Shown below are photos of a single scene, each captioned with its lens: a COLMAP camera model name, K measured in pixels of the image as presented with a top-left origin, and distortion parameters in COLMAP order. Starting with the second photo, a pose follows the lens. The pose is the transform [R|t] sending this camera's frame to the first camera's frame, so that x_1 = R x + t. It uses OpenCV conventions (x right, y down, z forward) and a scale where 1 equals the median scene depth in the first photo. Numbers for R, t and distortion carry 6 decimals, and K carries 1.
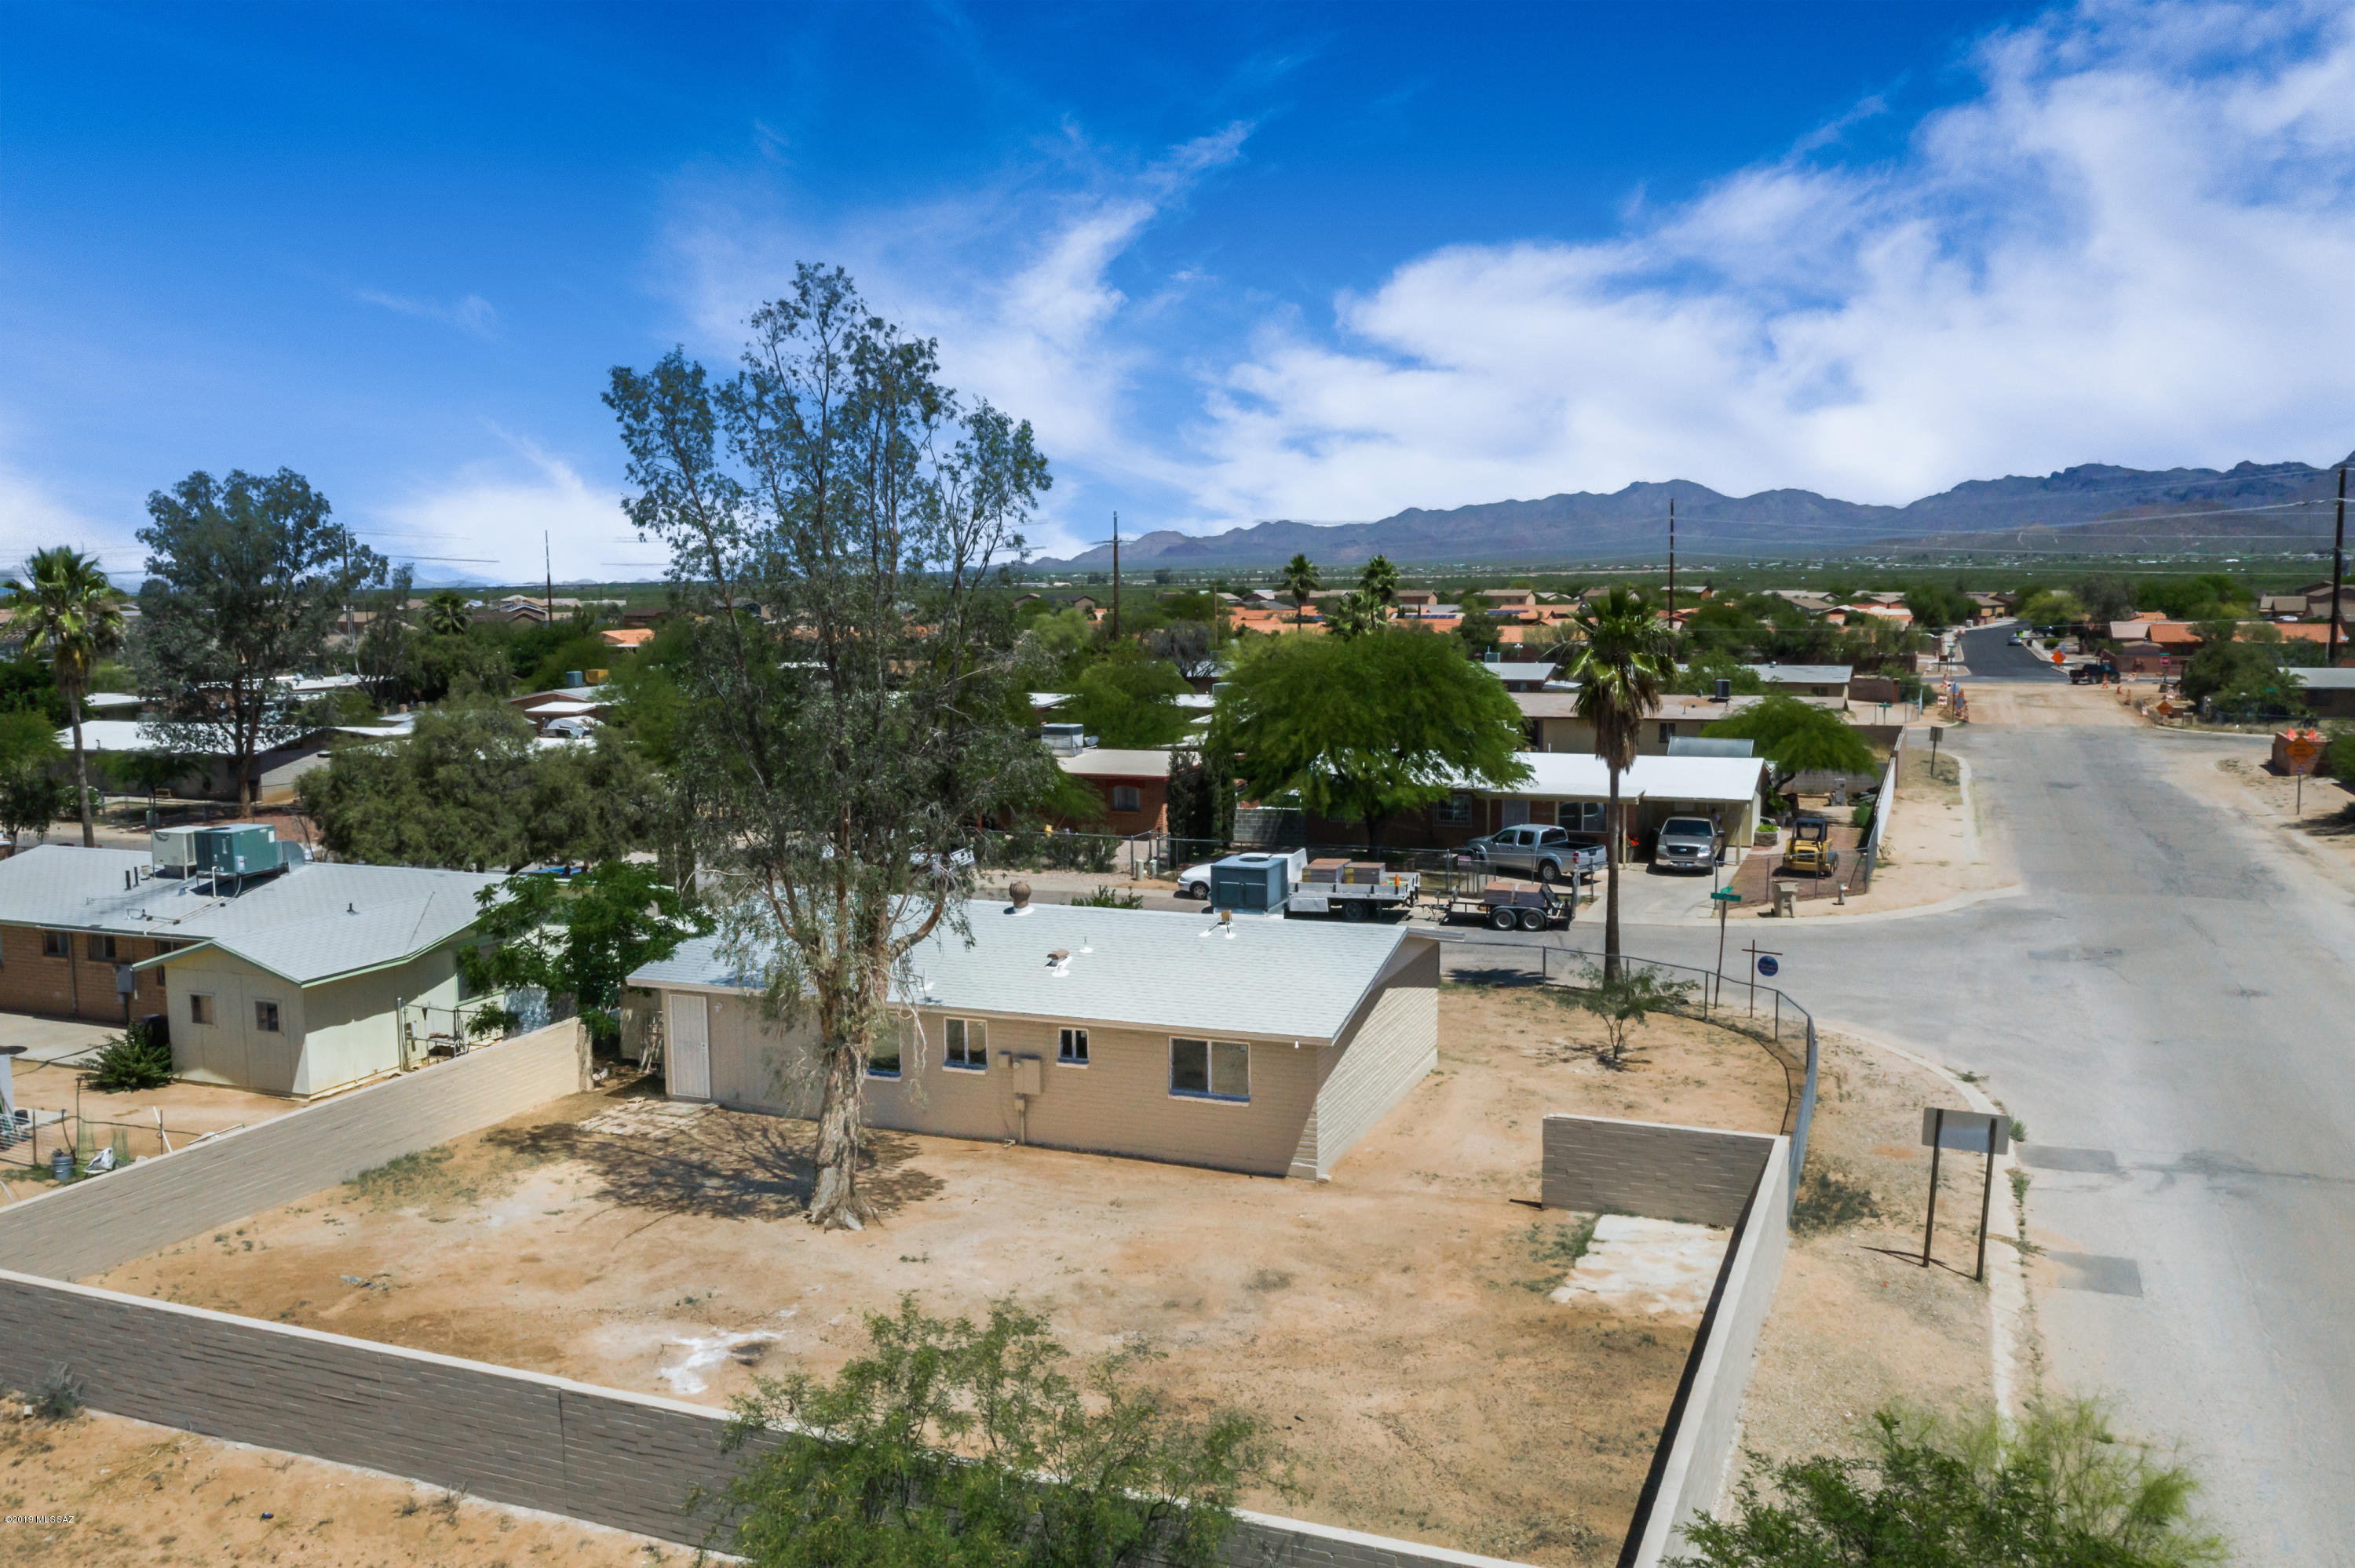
lens RADIAL K [[1947.5, 0, 1177.5], [0, 1947.5, 784.0], [0, 0, 1]] dist [0.000062, -0.003138]
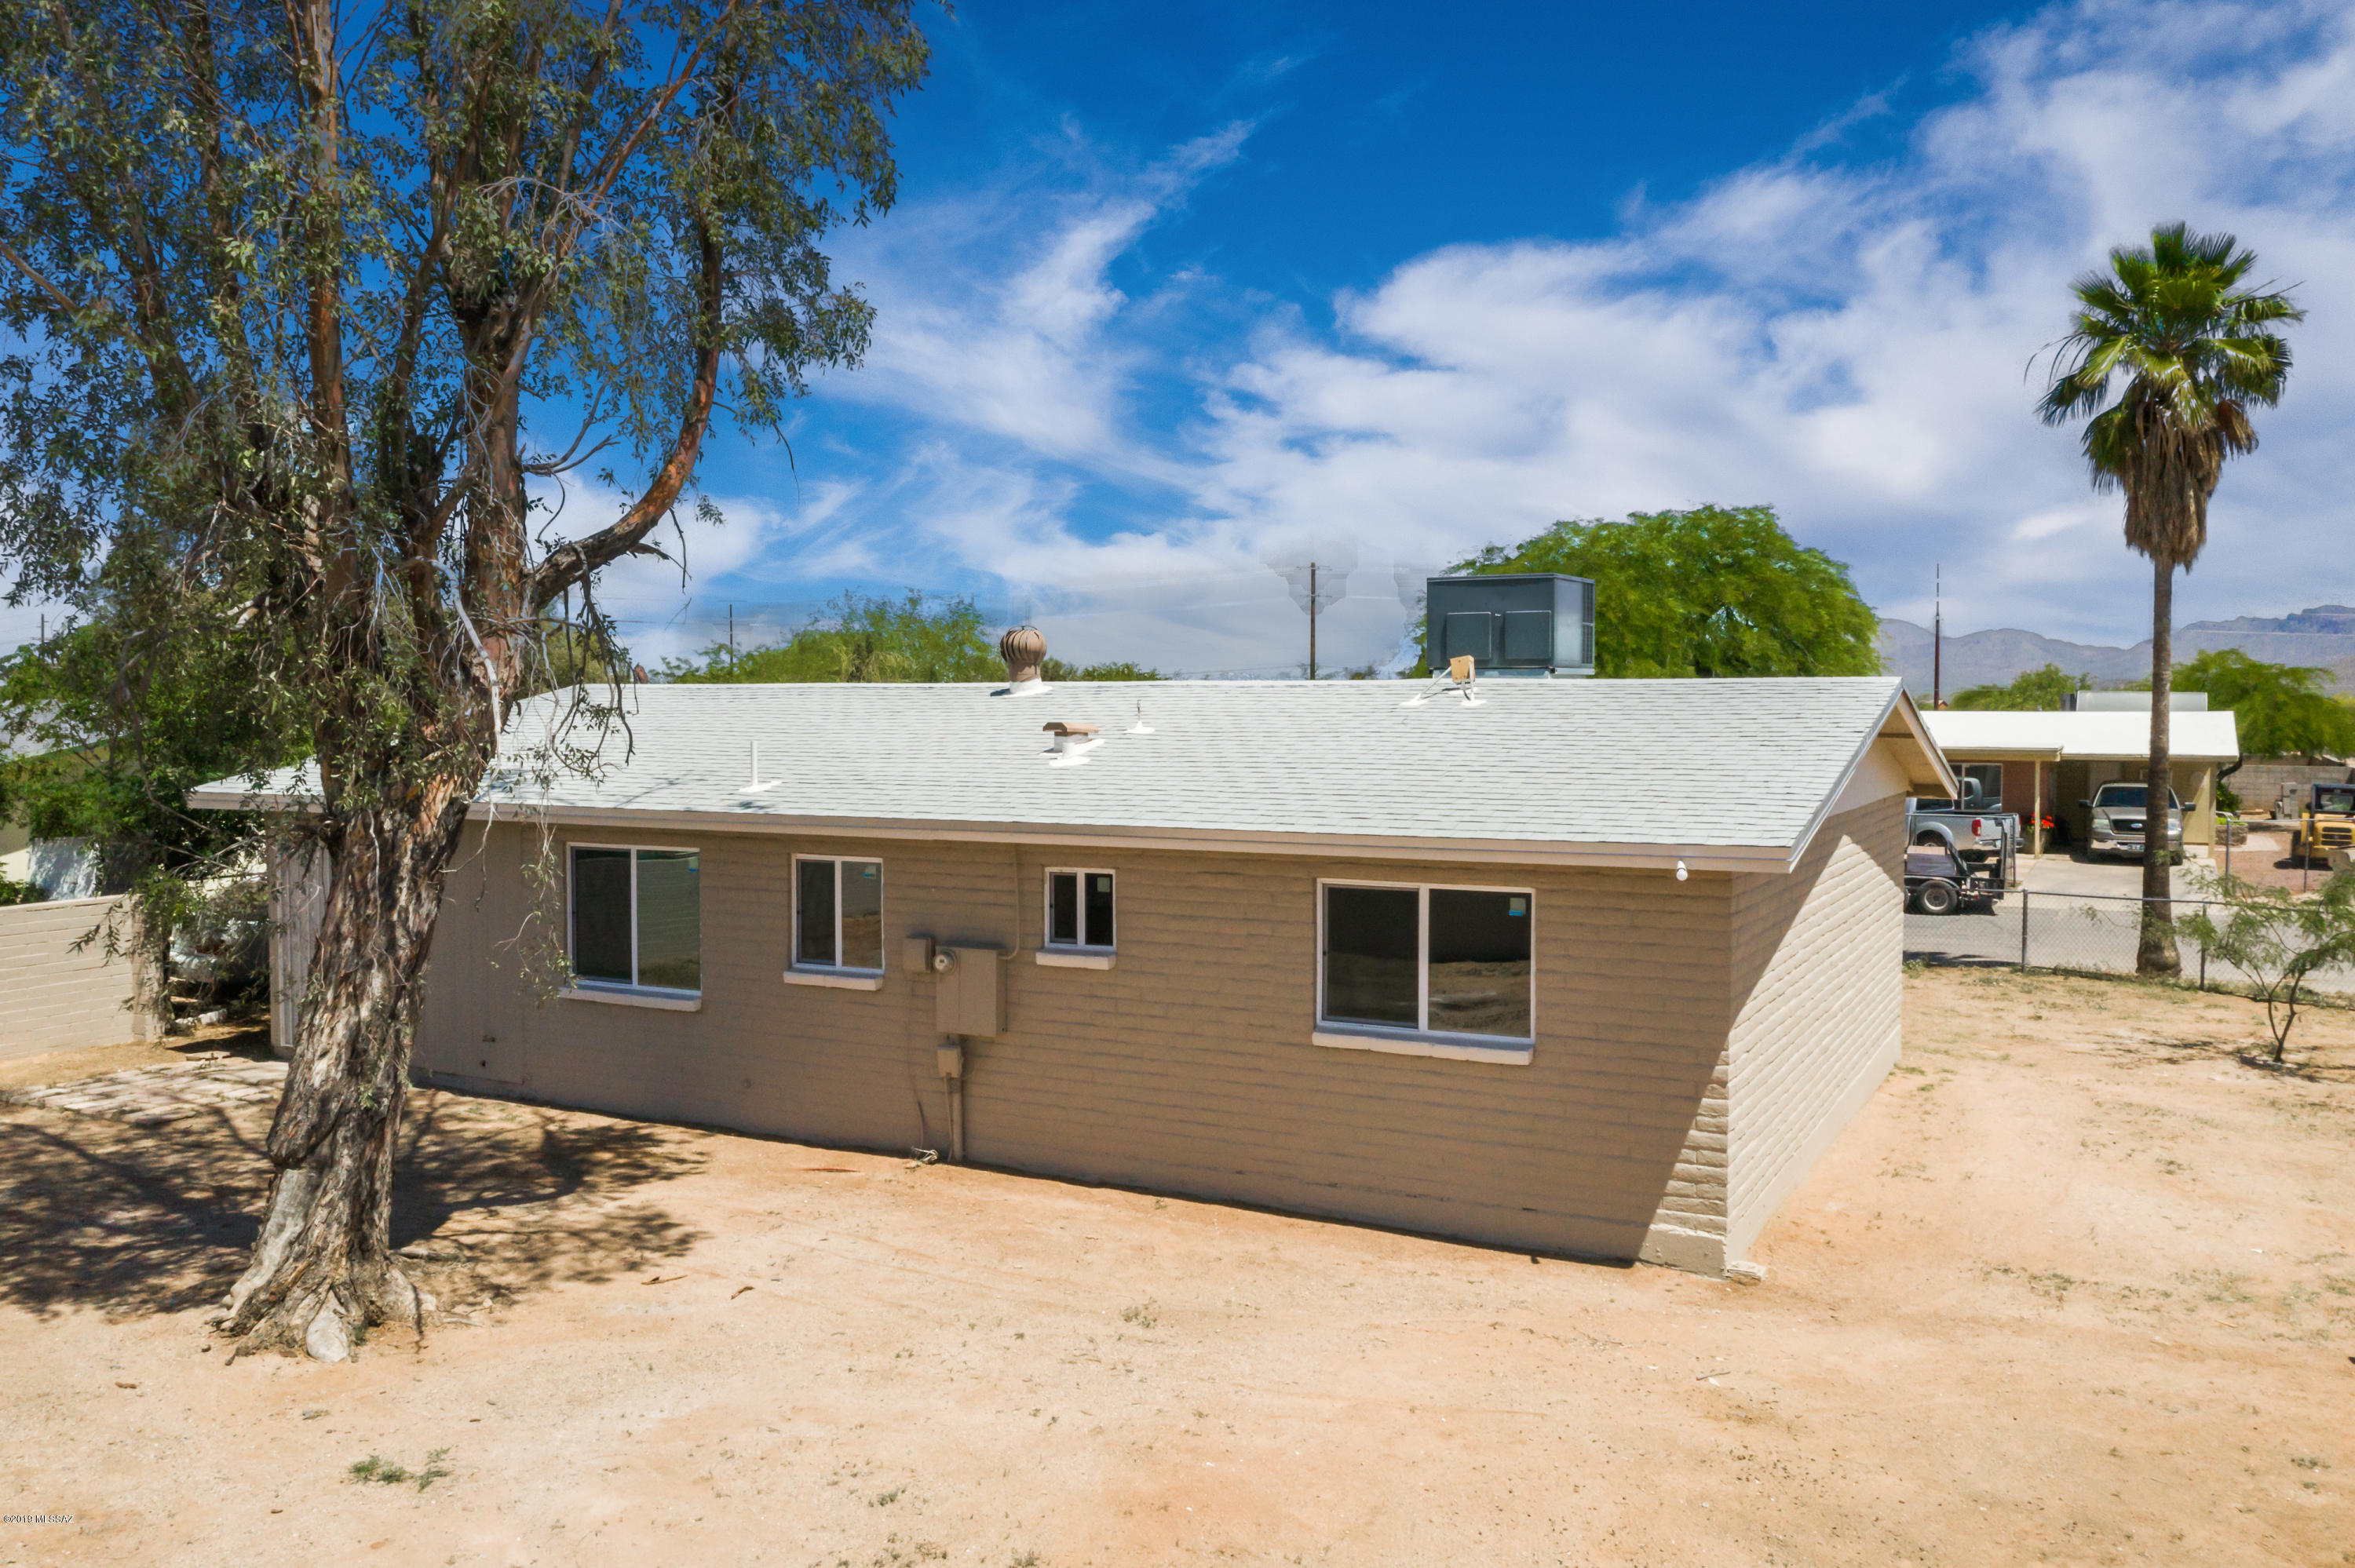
lens RADIAL K [[1870.7, 0, 1177.5], [0, 1870.7, 784.0], [0, 0, 1]] dist [-0.005622, -0.003720]
pose [[0.993872, 0.014381, -0.109599, 0.008333], [-0.022317, 0.997189, -0.071532, 0.134718], [0.108262, 0.073539, 0.991399, 0.618356]]
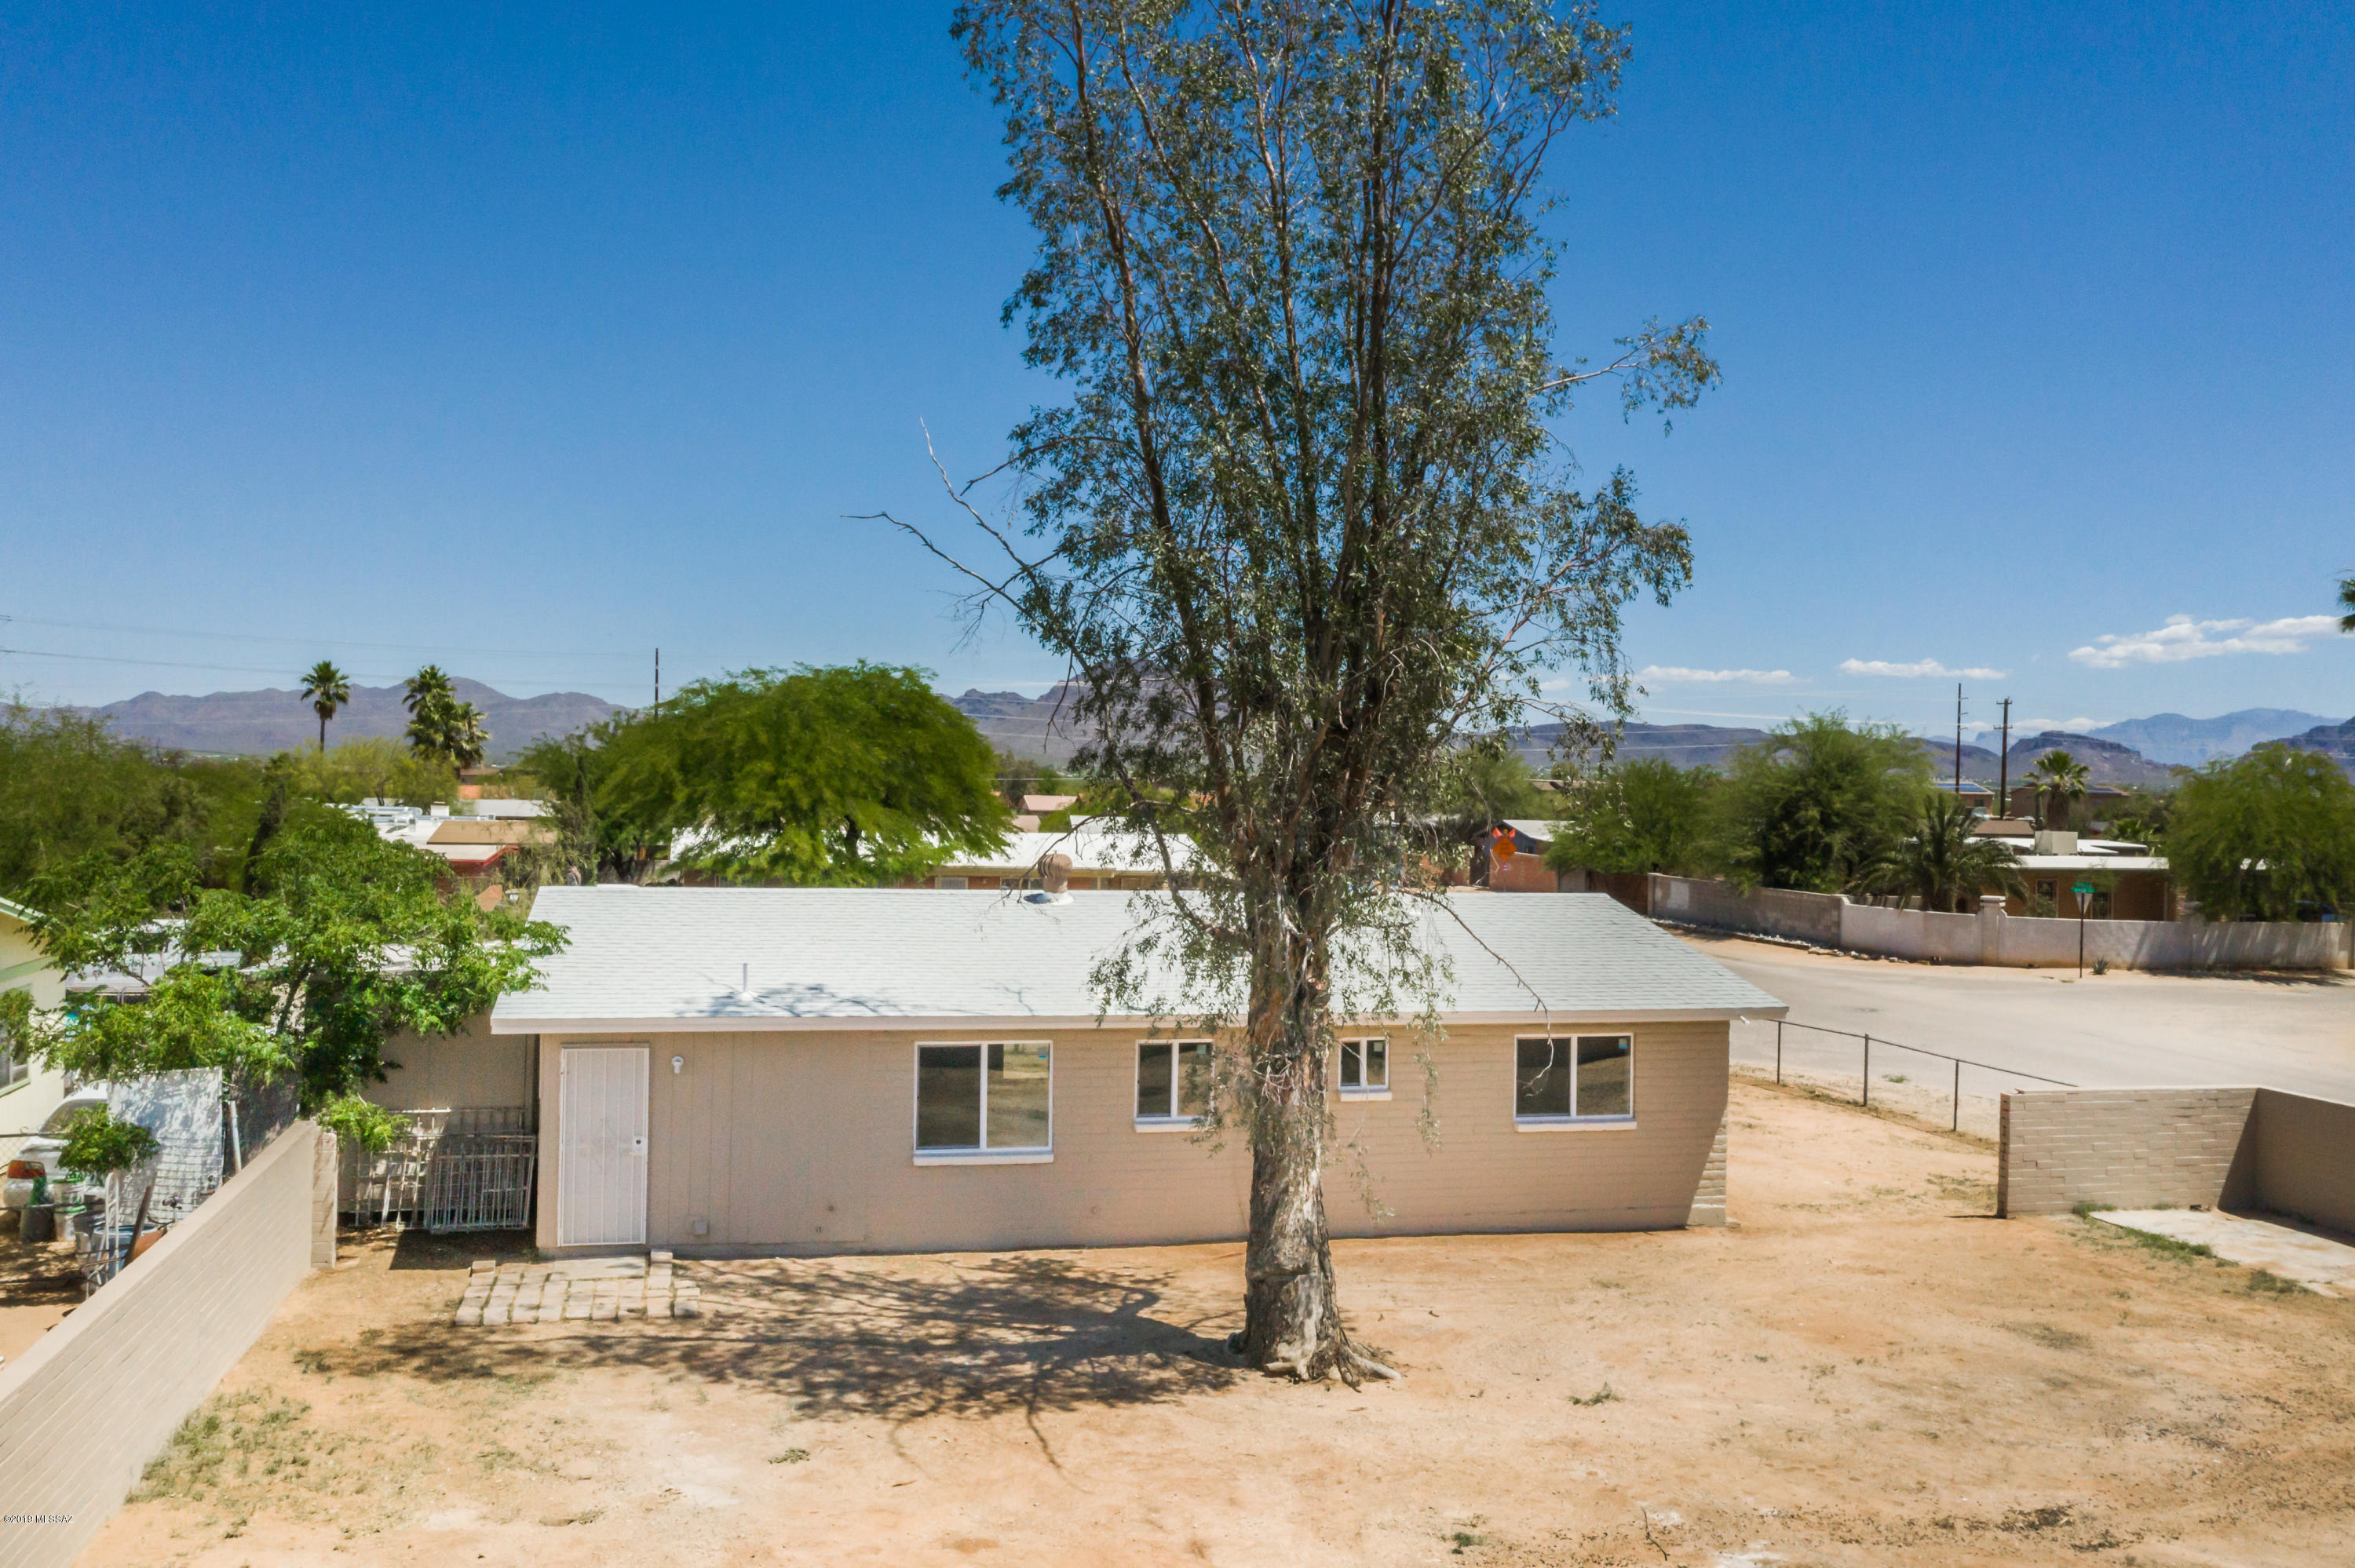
lens RADIAL K [[1947.5, 0, 1177.5], [0, 1947.5, 784.0], [0, 0, 1]] dist [0.000062, -0.003138]
pose [[0.811762, 0.023690, 0.583508, -0.468990], [0.039924, 0.994588, -0.095922, 0.101576], [-0.582623, 0.101162, 0.806422, 0.516756]]
